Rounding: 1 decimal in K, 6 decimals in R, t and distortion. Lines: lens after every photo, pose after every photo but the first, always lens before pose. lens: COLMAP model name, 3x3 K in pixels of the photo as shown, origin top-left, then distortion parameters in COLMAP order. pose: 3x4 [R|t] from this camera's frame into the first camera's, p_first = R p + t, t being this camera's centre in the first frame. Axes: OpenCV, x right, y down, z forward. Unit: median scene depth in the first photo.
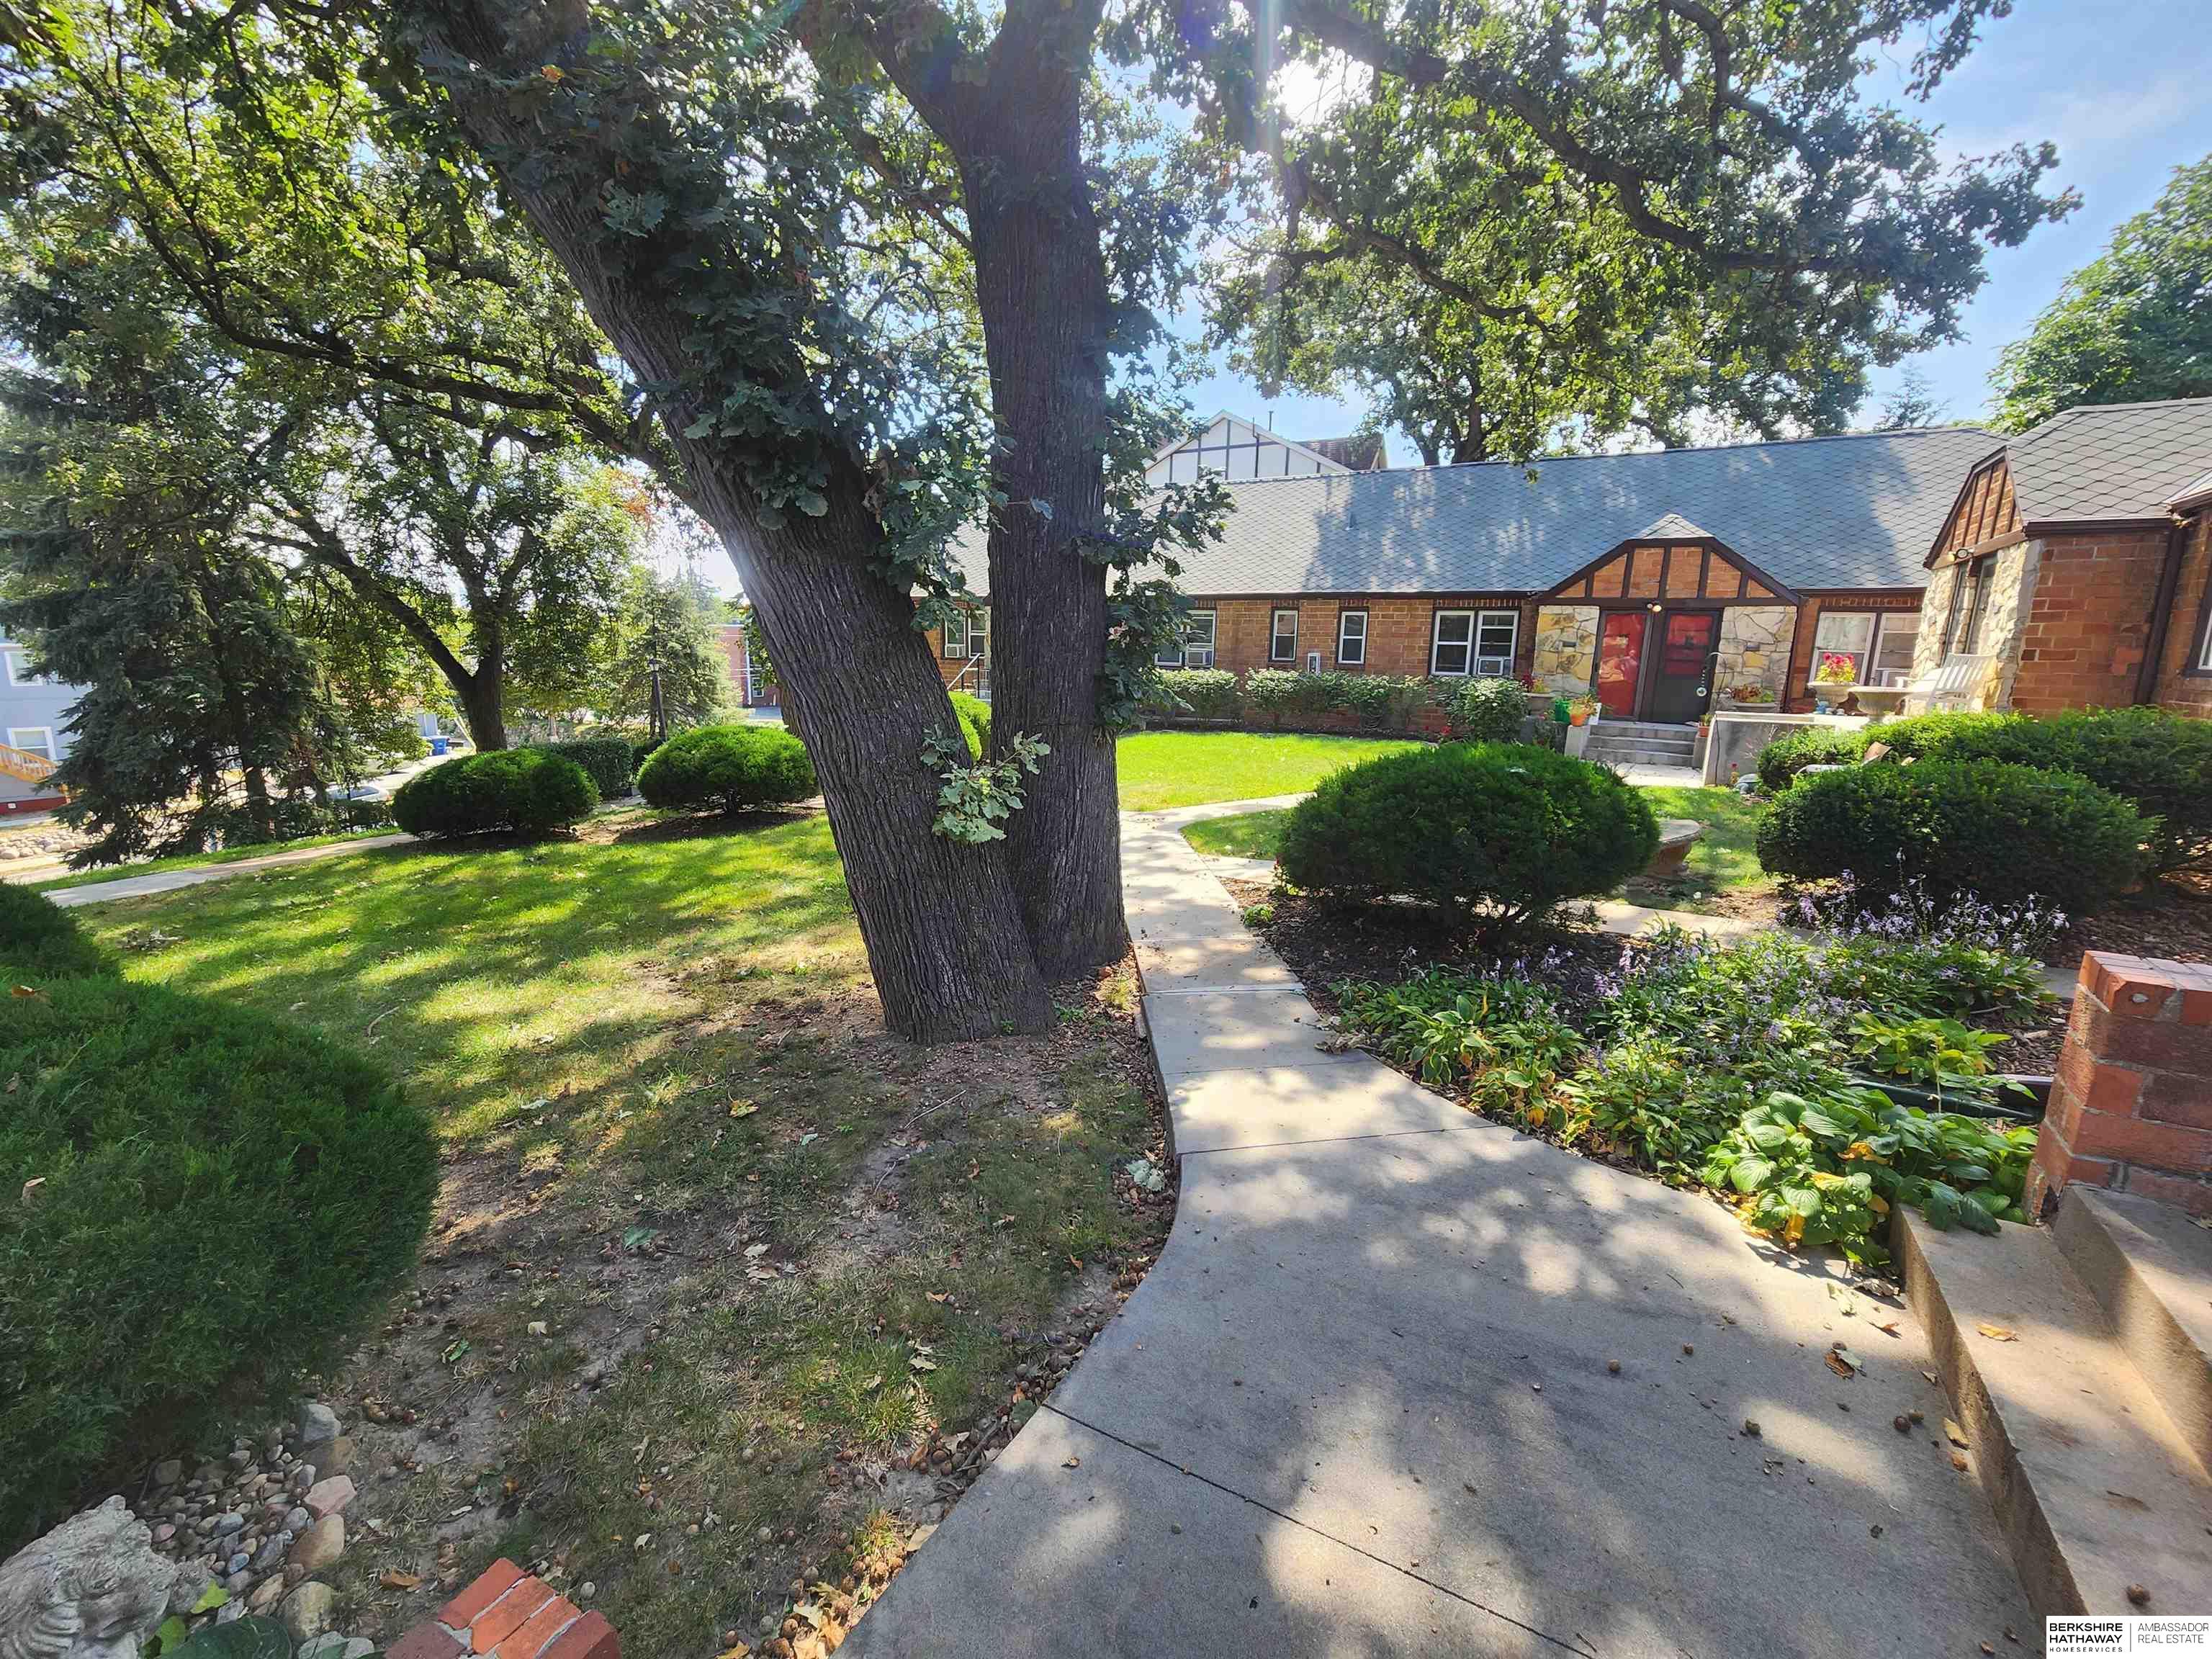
lens RADIAL K [[904.0, 0, 1104.1], [0, 904.0, 823.3], [0, 0, 1]] dist [-0.002251, 0.001228]
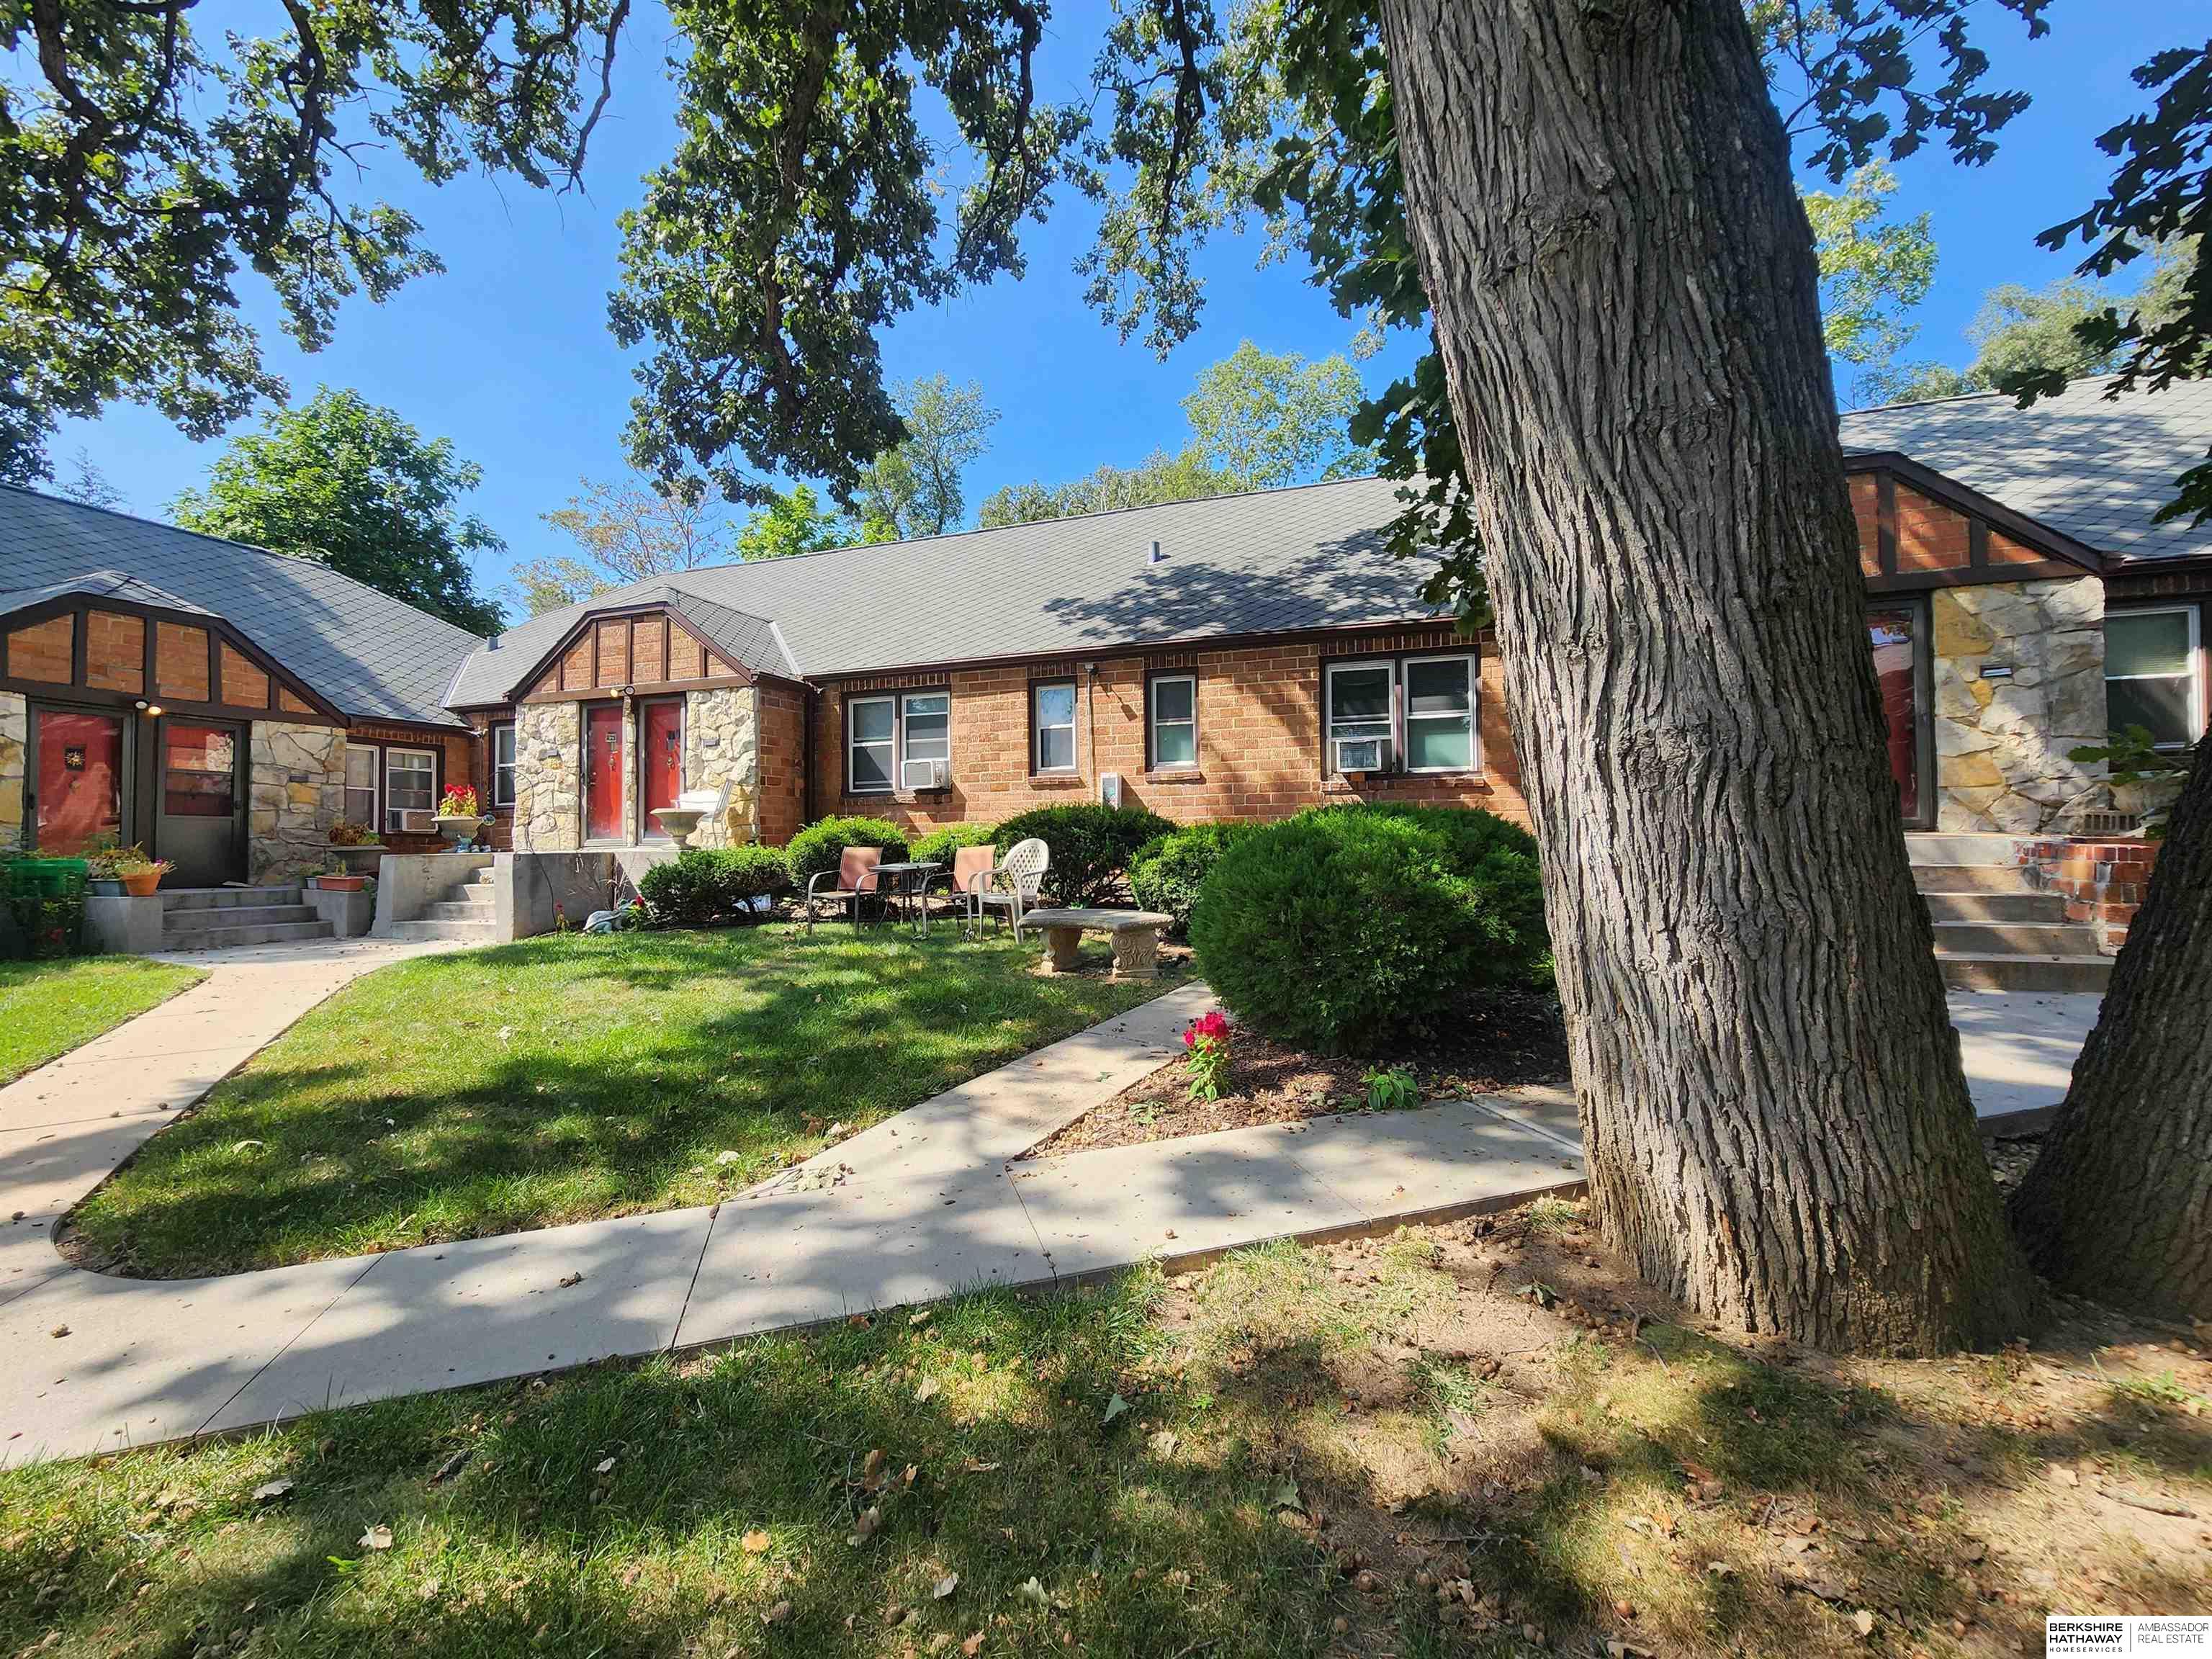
lens RADIAL K [[907.0, 0, 1108.7], [0, 907.0, 823.1], [0, 0, 1]] dist [-0.002273, 0.001132]
pose [[-0.212573, 0.006803, 0.977121, -0.407633], [0.197132, 0.979713, 0.036065, -0.130290], [-0.957054, 0.200289, -0.209602, 1.316265]]
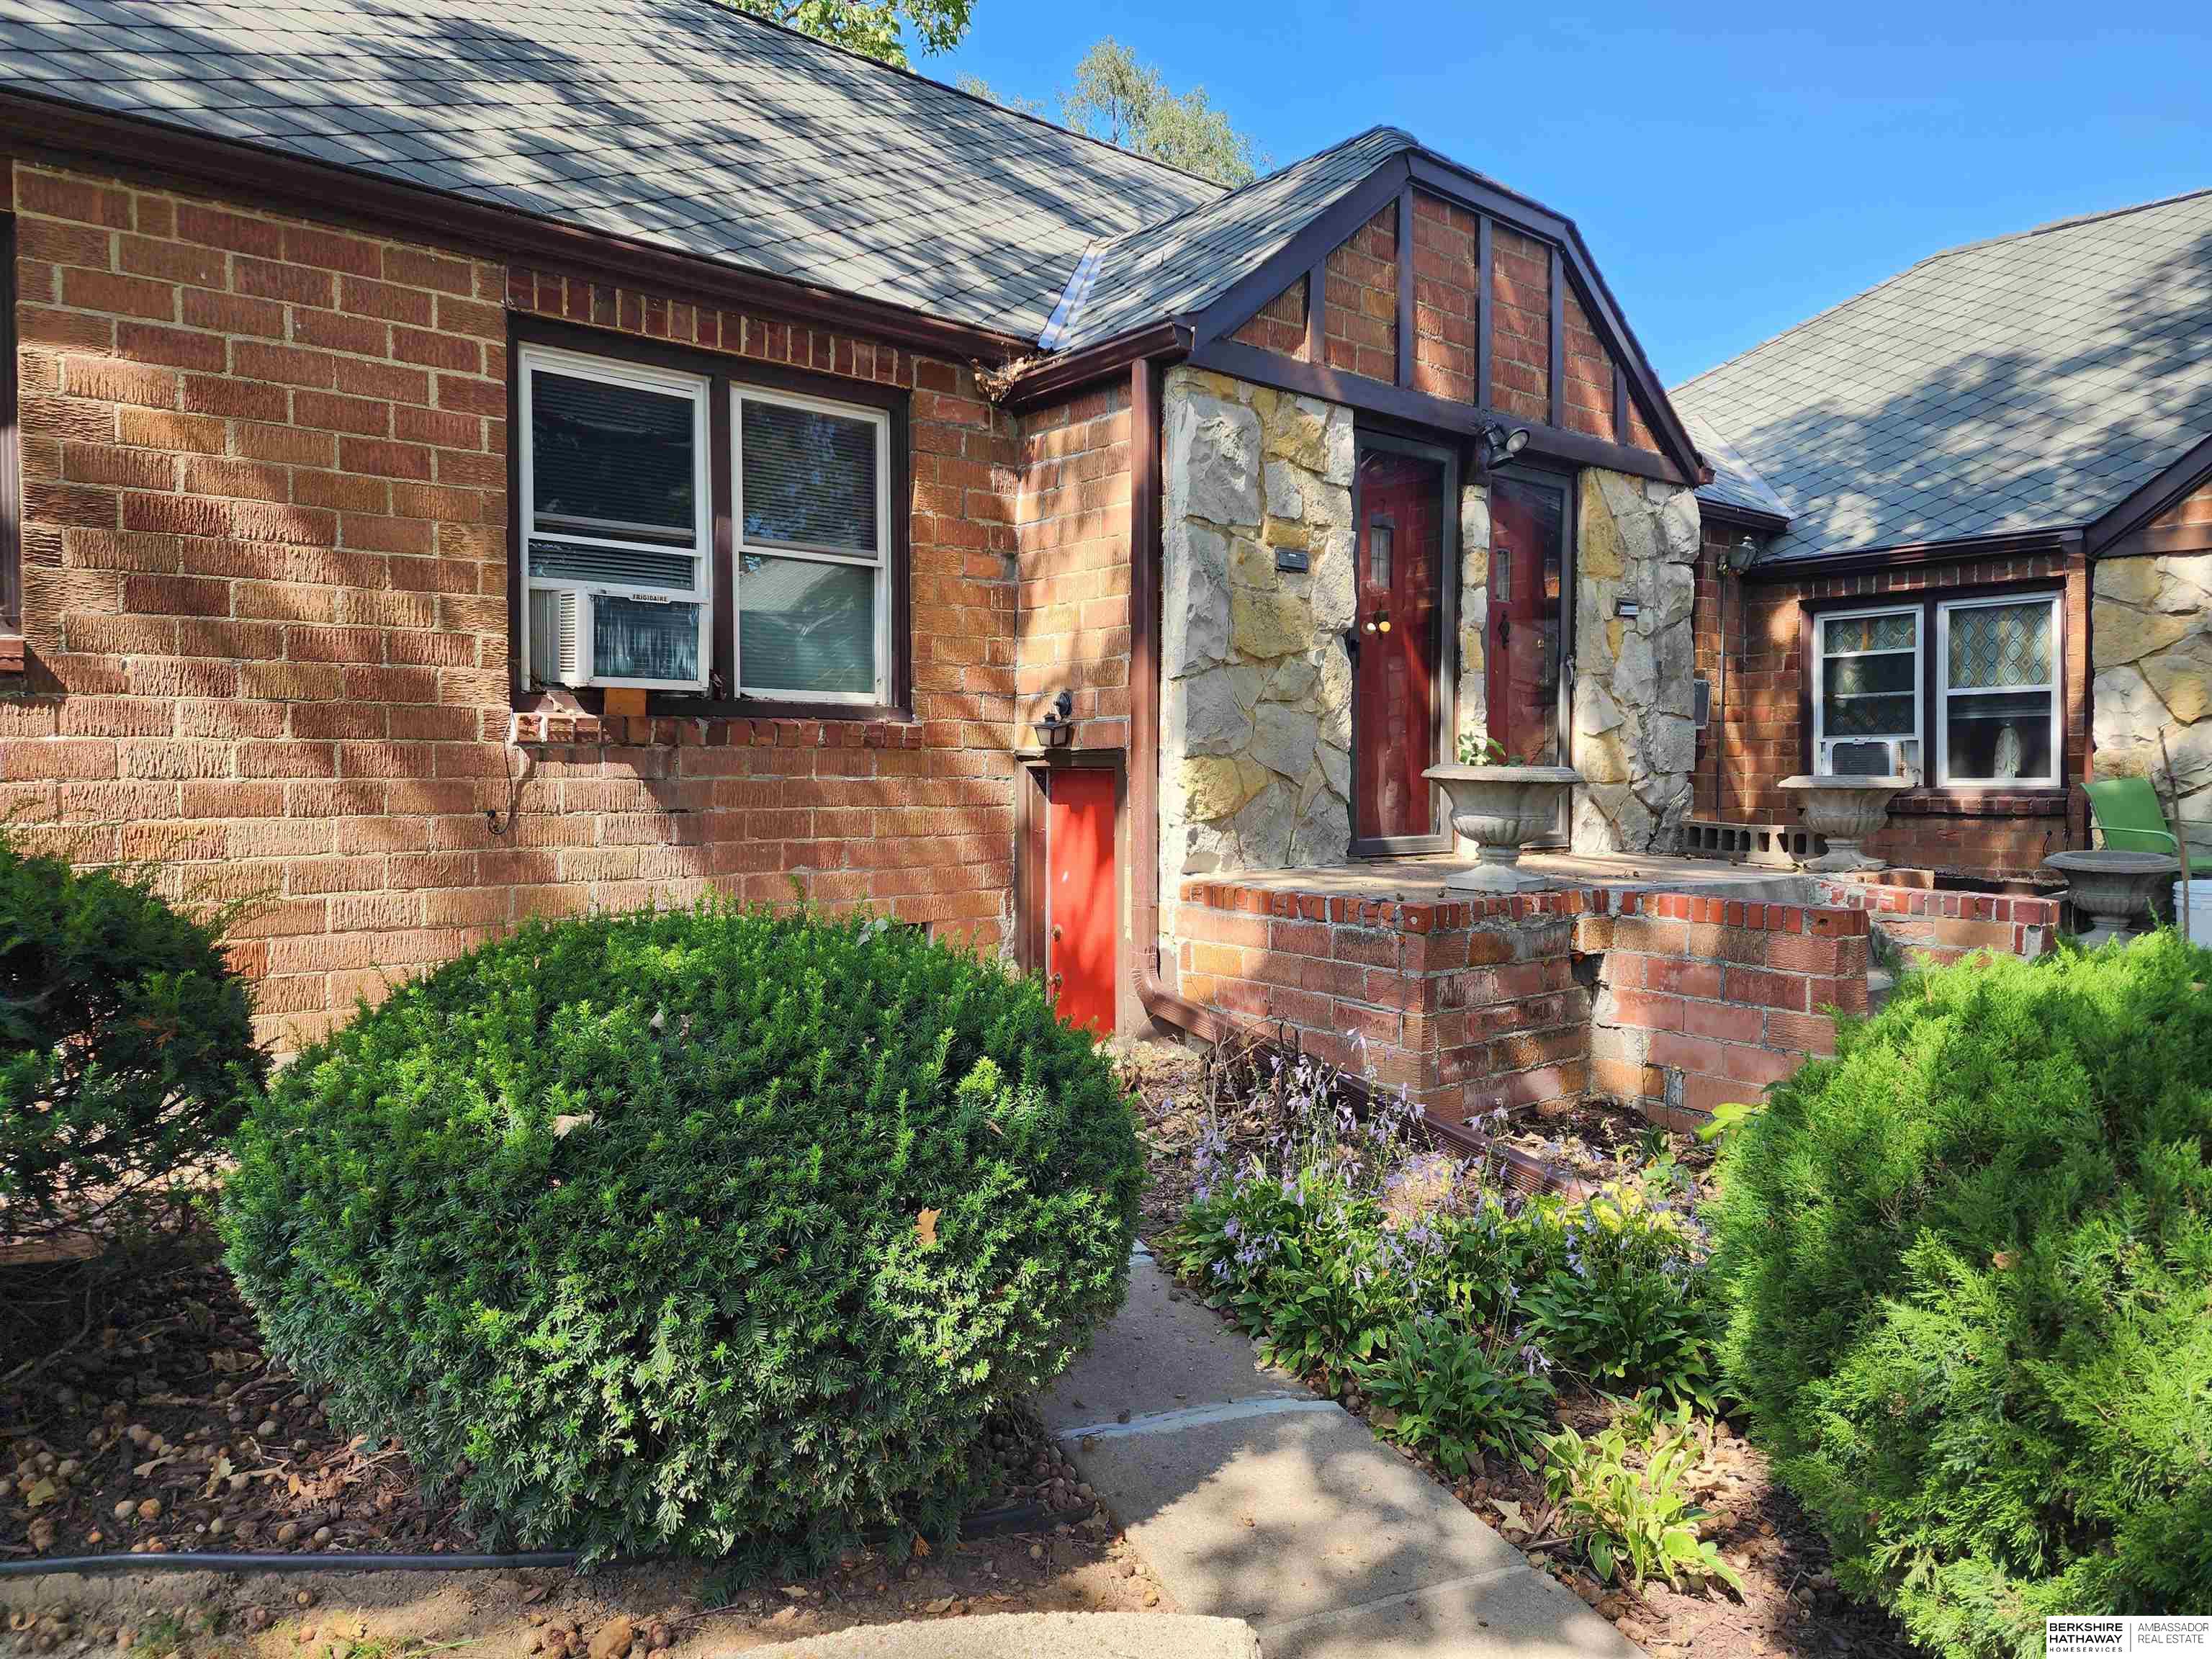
lens RADIAL K [[1473.8, 0, 1121.9], [0, 1473.8, 828.0], [0, 0, 1]] dist [0.082440, -0.071137]
pose [[-0.951786, -0.023168, 0.305885, 0.580153], [0.047913, 0.973679, 0.222832, -0.181078], [-0.302997, 0.226744, -0.925624, 1.287160]]
